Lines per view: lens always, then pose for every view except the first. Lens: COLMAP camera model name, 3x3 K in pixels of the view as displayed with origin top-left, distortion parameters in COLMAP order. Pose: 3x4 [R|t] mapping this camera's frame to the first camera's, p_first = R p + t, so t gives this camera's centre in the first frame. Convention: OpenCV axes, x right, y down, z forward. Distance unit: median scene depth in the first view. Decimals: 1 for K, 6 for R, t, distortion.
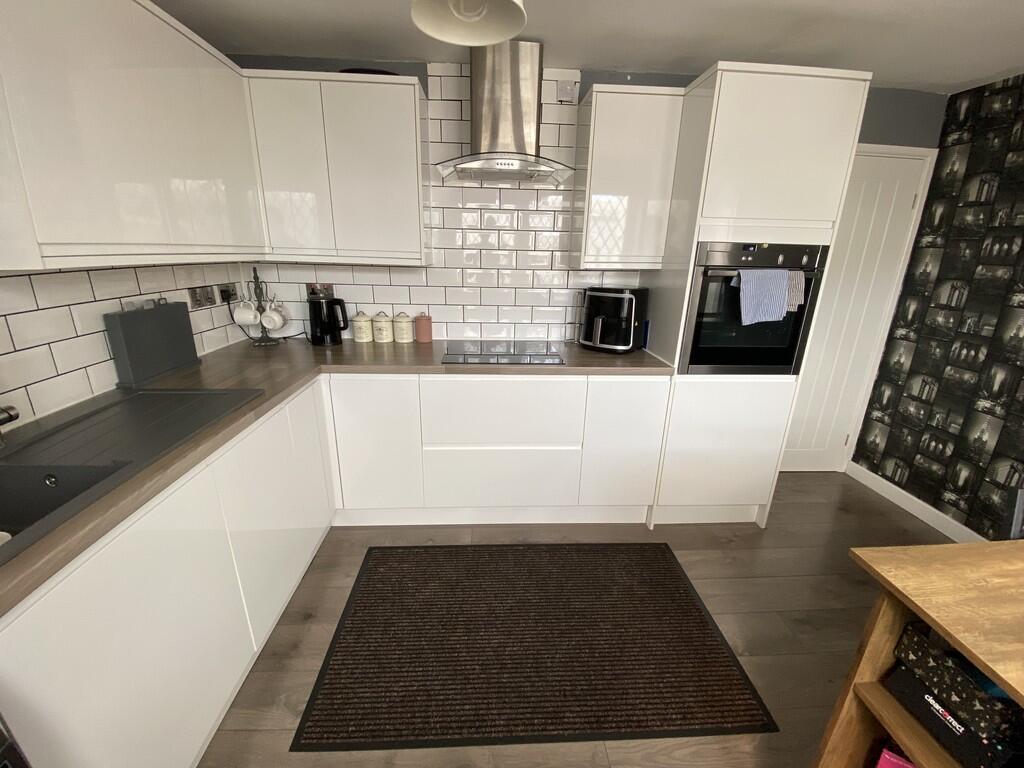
lens RADIAL K [[417.0, 0, 512.0], [0, 417.0, 384.0], [0, 0, 1]] dist [0.038056, -0.025819]
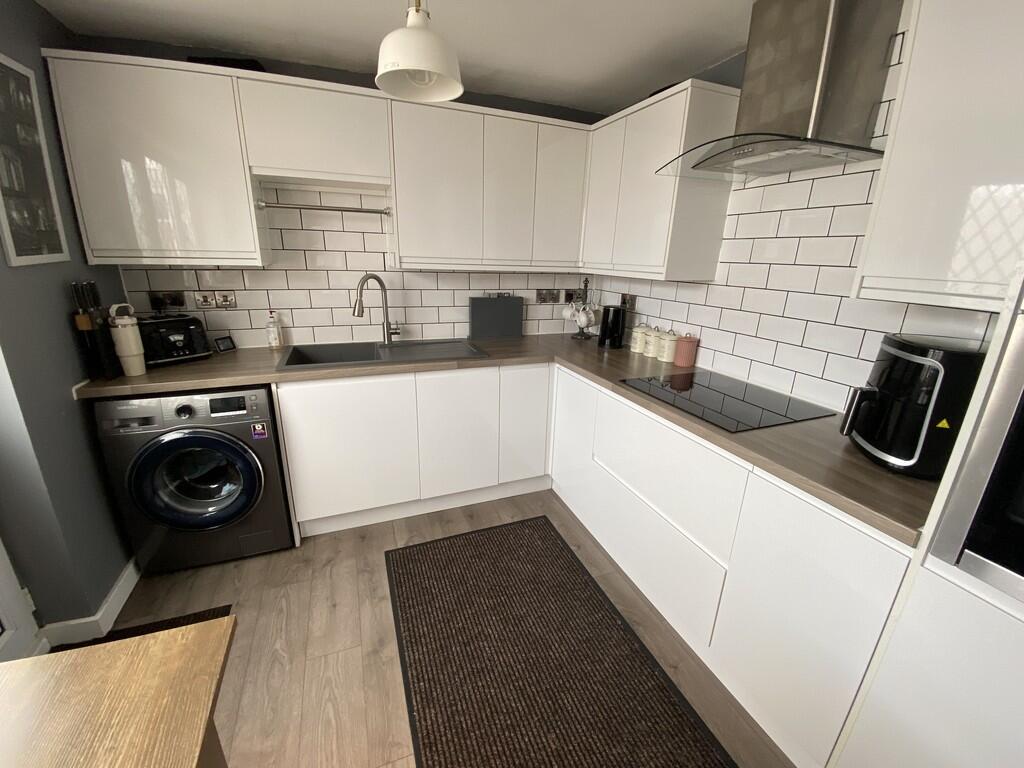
lens RADIAL K [[417.0, 0, 512.0], [0, 417.0, 384.0], [0, 0, 1]] dist [0.038056, -0.025819]
pose [[0.316919, 0.269569, -0.909338, 0.586539], [-0.305952, 0.936562, 0.171010, -0.124560], [0.897750, 0.224017, 0.379290, 0.392369]]
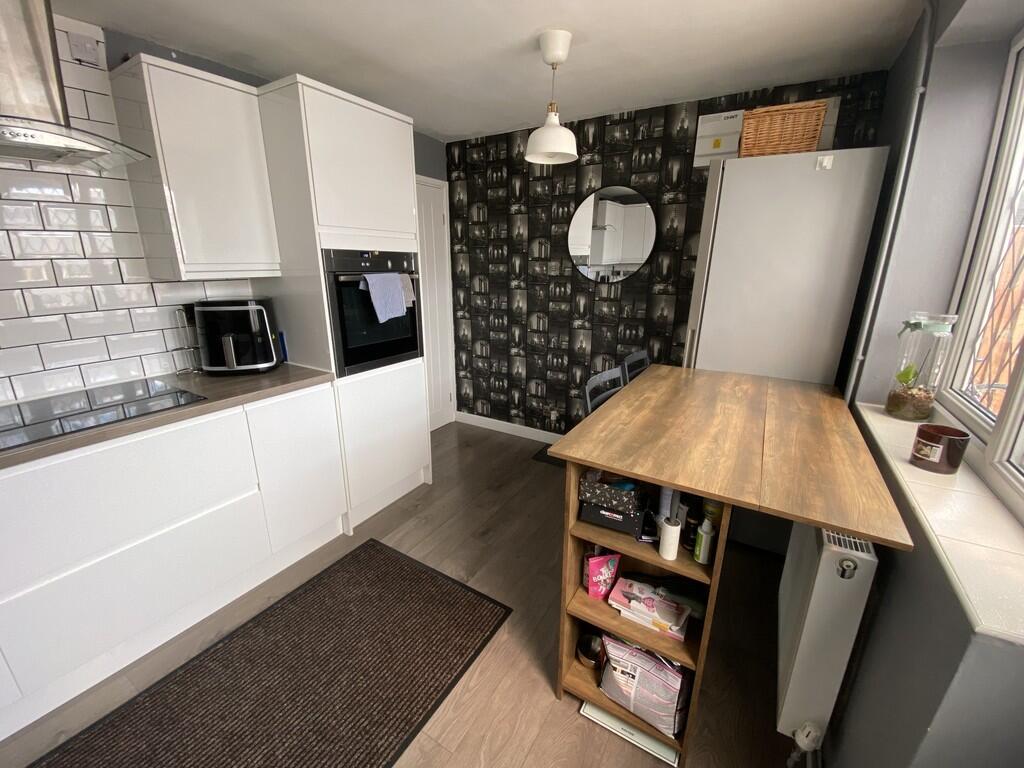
lens RADIAL K [[414.8, 0, 512.0], [0, 414.8, 384.0], [0, 0, 1]] dist [0.055030, -0.041375]
pose [[0.568702, -0.250567, 0.783450, -0.156907], [0.254033, 0.959414, 0.122443, -0.026234], [-0.782333, 0.129389, 0.609273, 0.050703]]
